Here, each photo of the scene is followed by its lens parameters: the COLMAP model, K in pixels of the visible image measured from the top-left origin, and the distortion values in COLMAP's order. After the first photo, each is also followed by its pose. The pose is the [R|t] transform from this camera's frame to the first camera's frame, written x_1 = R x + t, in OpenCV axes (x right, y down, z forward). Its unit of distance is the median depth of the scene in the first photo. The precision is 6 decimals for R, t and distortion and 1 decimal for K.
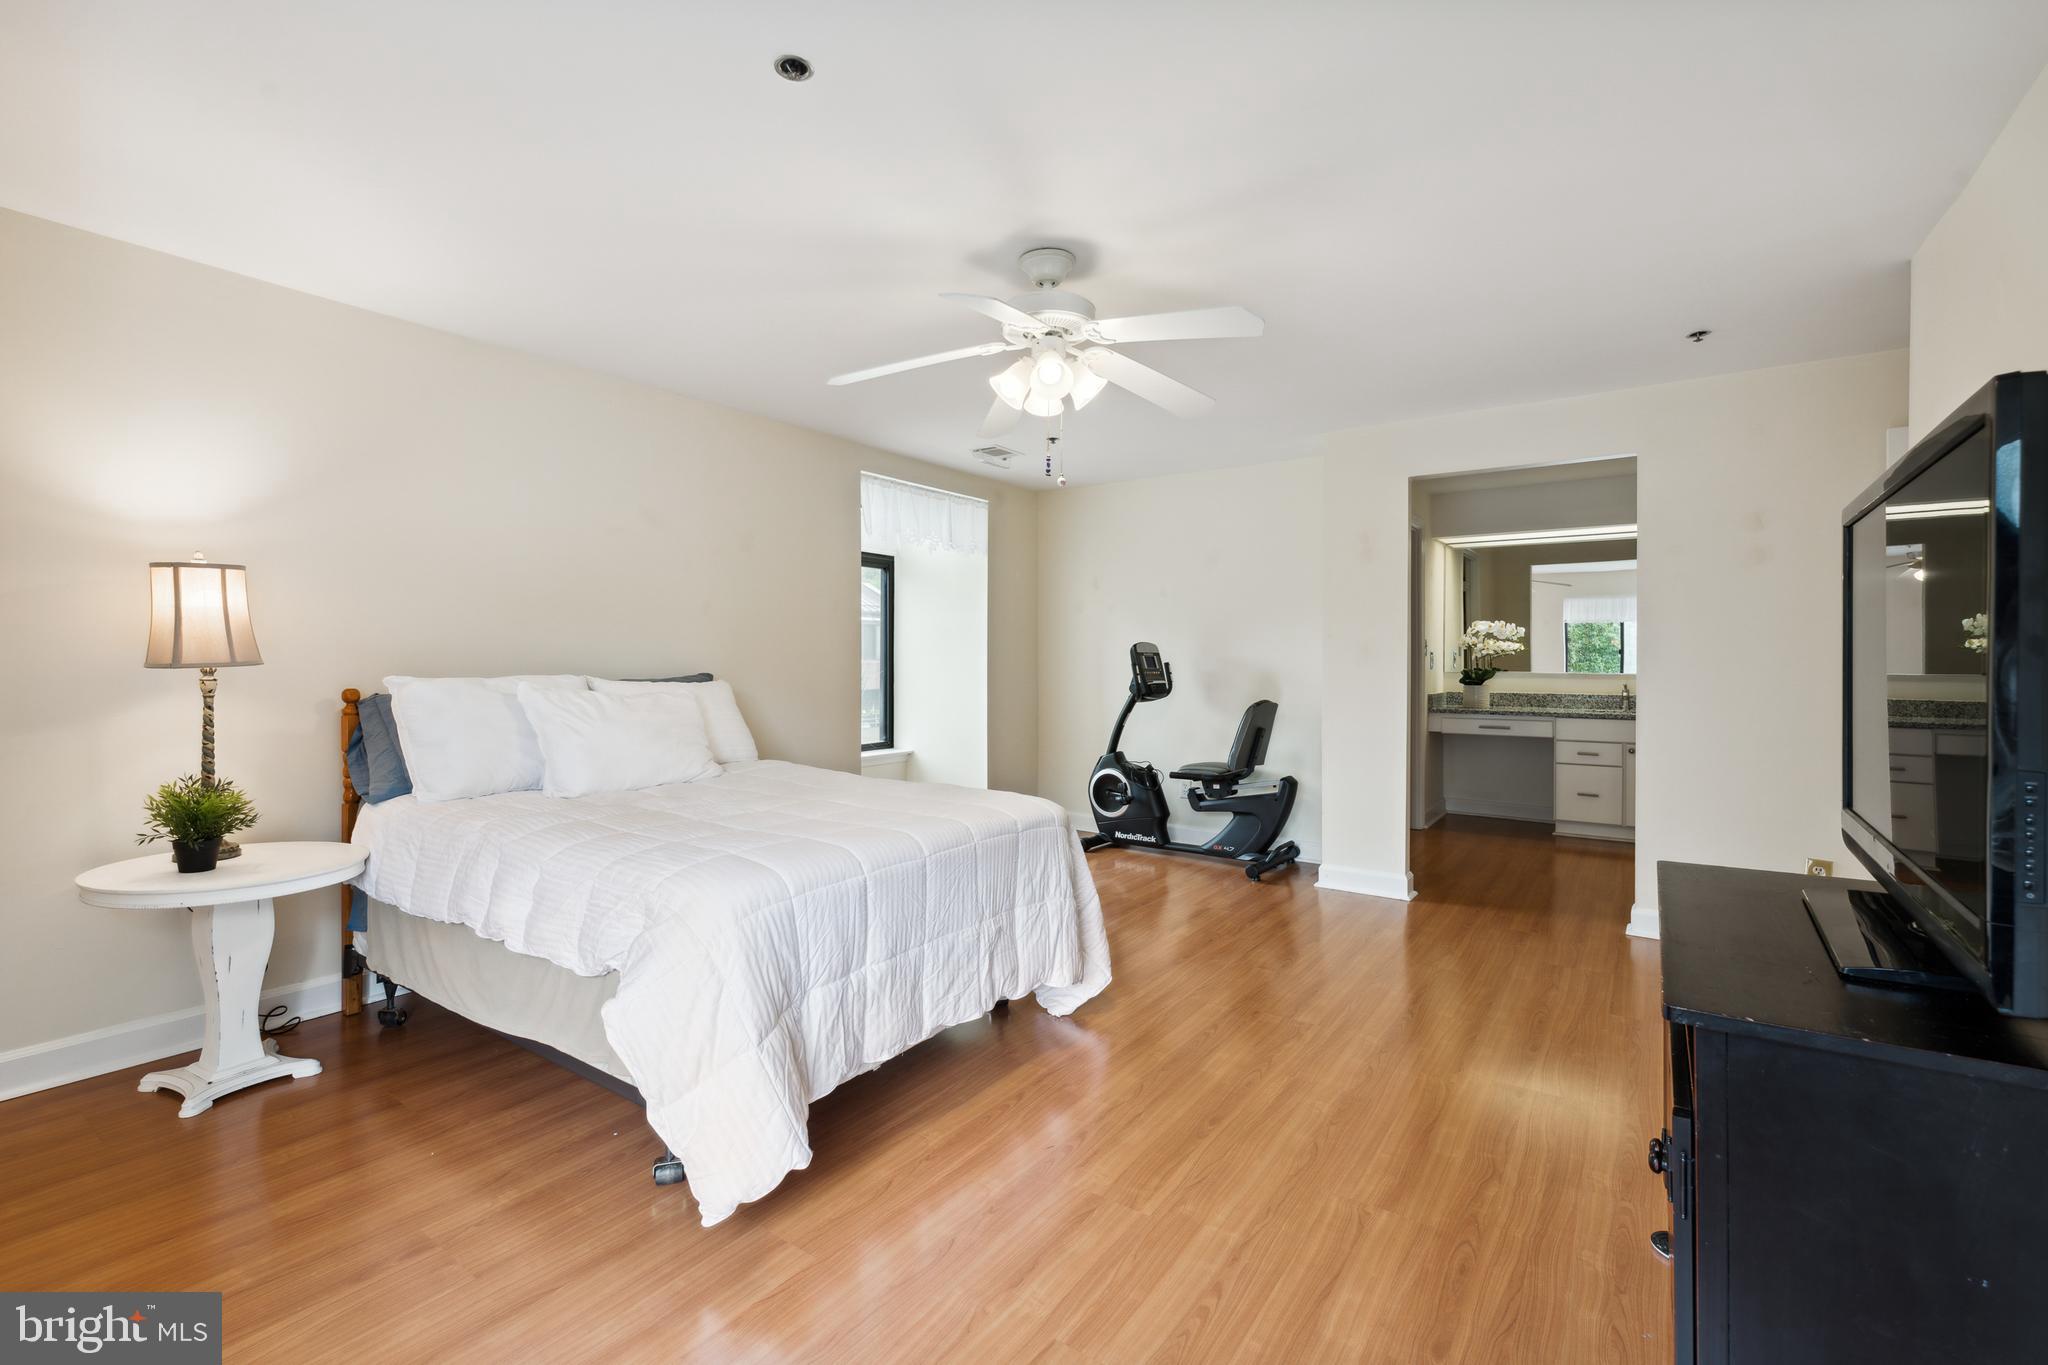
lens RADIAL K [[884.1, 0, 1002.1], [0, 884.1, 660.4], [0, 0, 1]] dist [-0.008643, -0.000810]
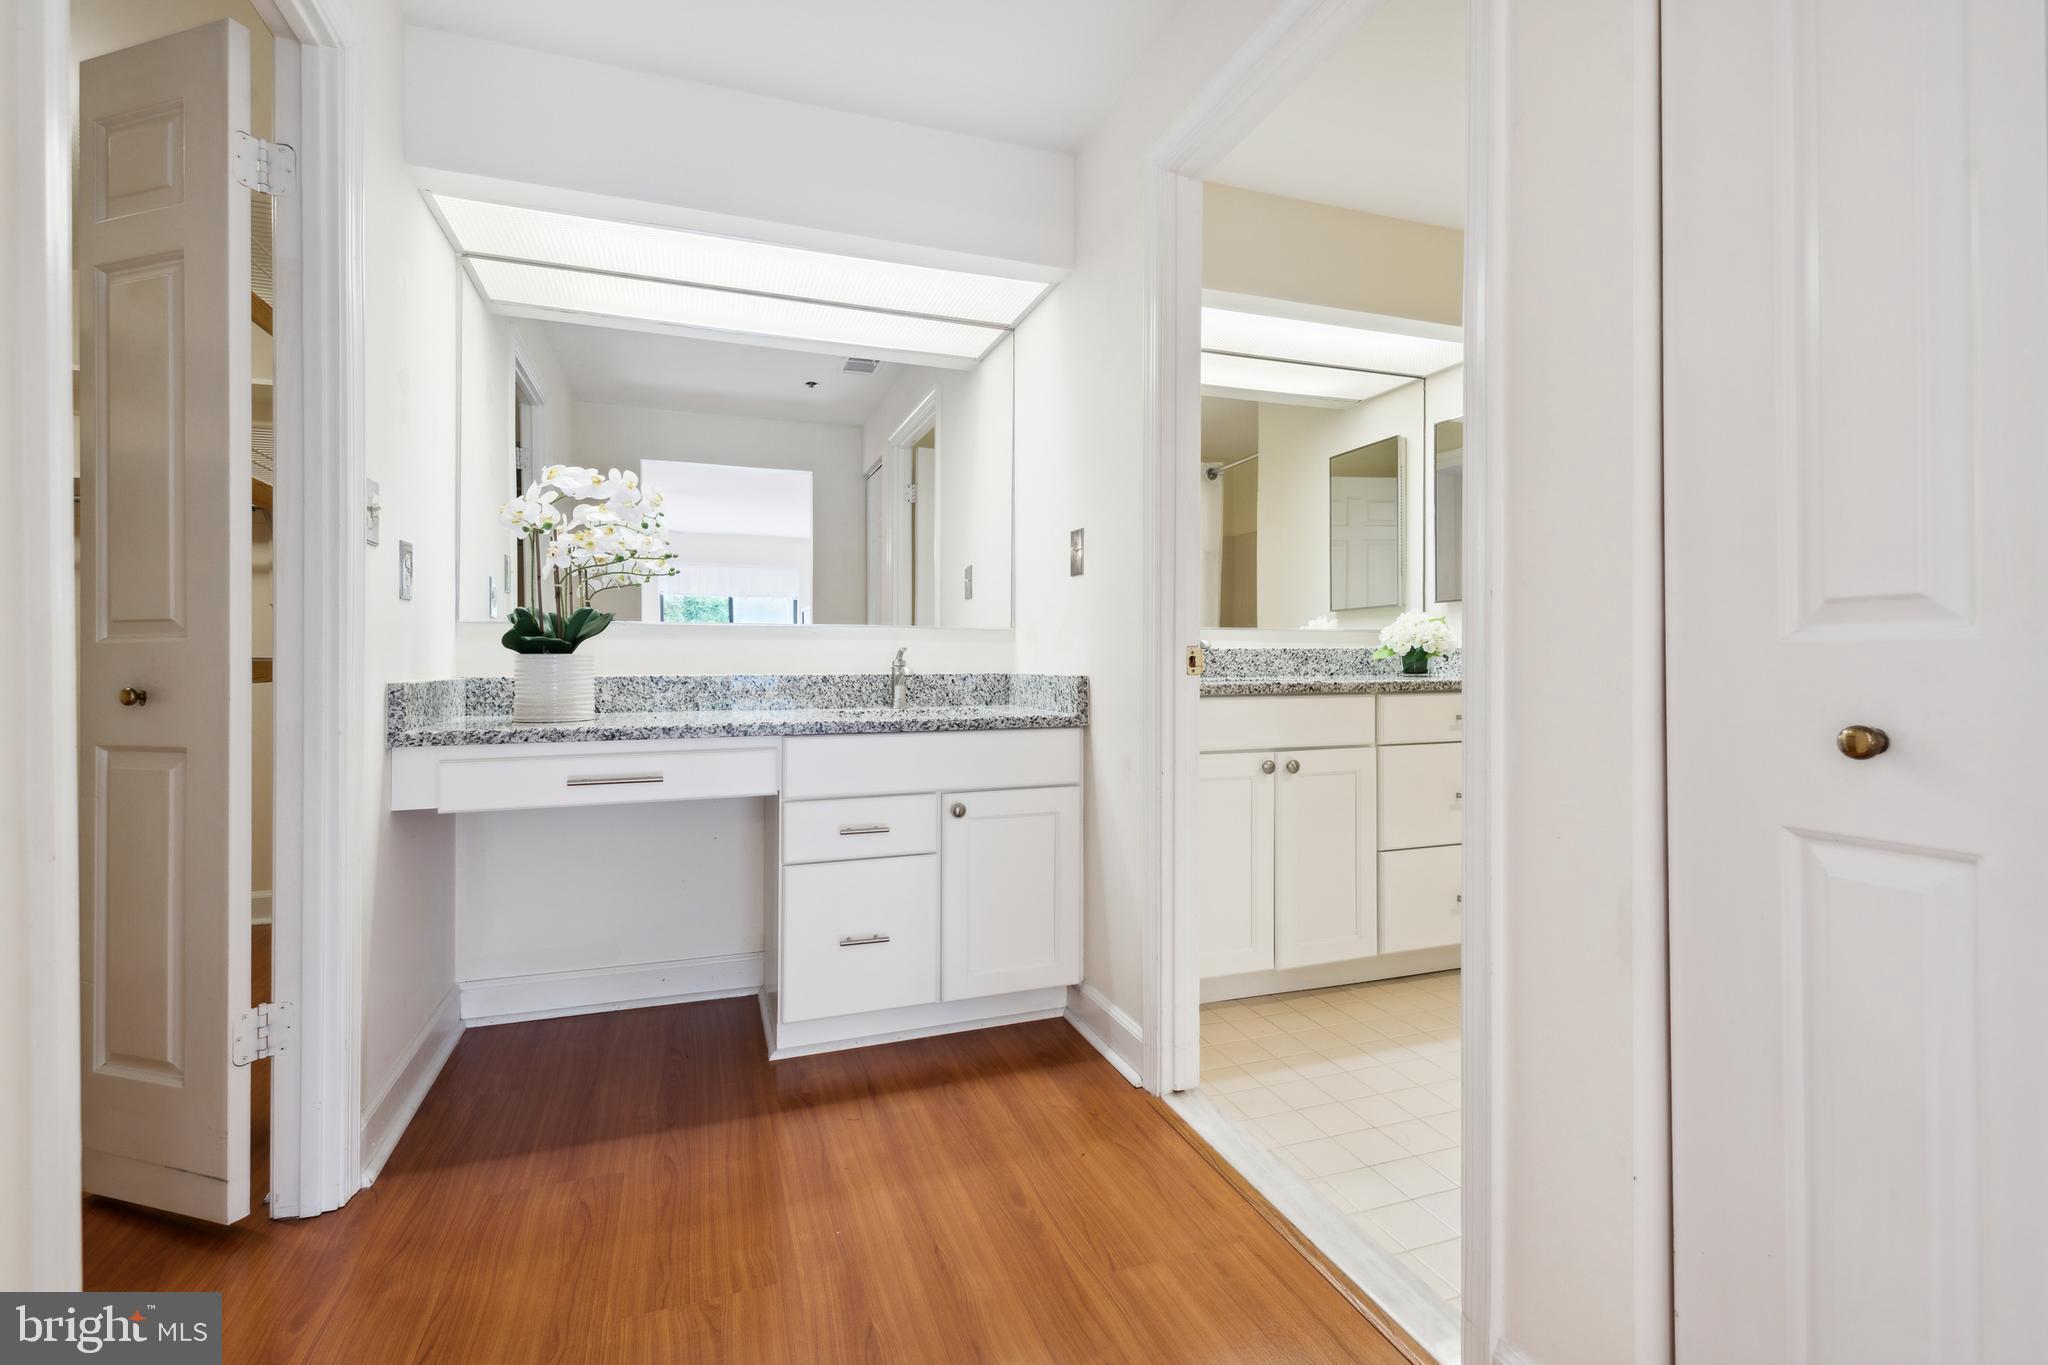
lens RADIAL K [[894.7, 0, 1024.7], [0, 894.7, 669.0], [0, 0, 1]] dist [0.024703, -0.011497]
pose [[0.543648, -0.002113, 0.839310, 0.356399], [-0.002119, 0.999990, 0.003891, 0.033257], [-0.839310, -0.003893, 0.543639, 0.680970]]
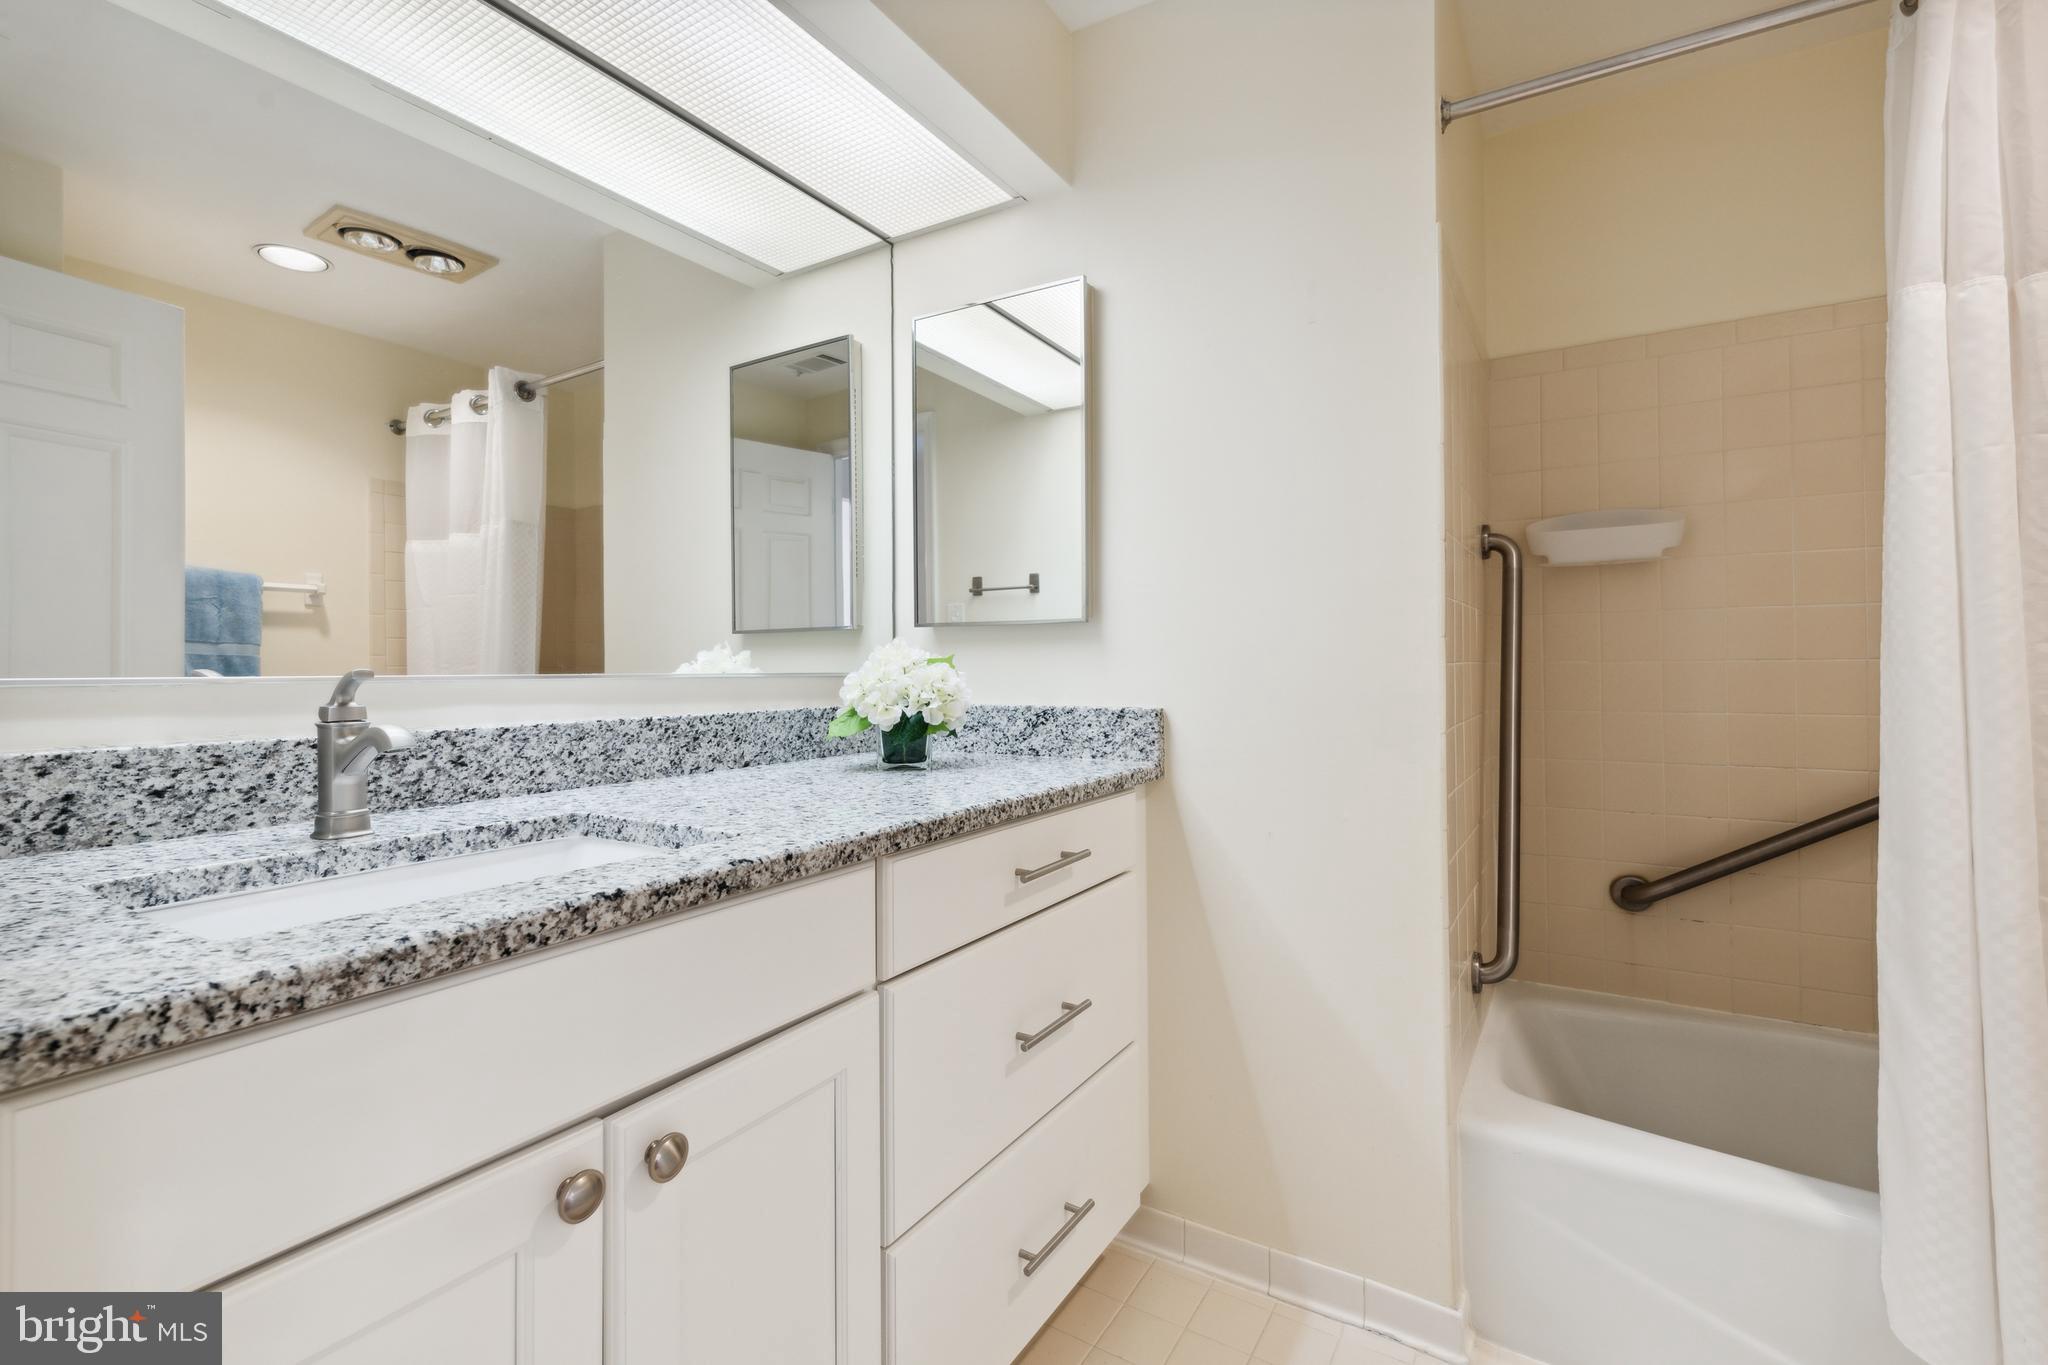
lens RADIAL K [[884.1, 0, 1002.1], [0, 884.1, 660.4], [0, 0, 1]] dist [-0.008643, -0.000810]
pose [[-0.077503, 0.018489, 0.996821, 0.634762], [0.004903, 0.999823, -0.018163, 0.012397], [-0.996980, 0.003479, -0.077580, 0.761839]]
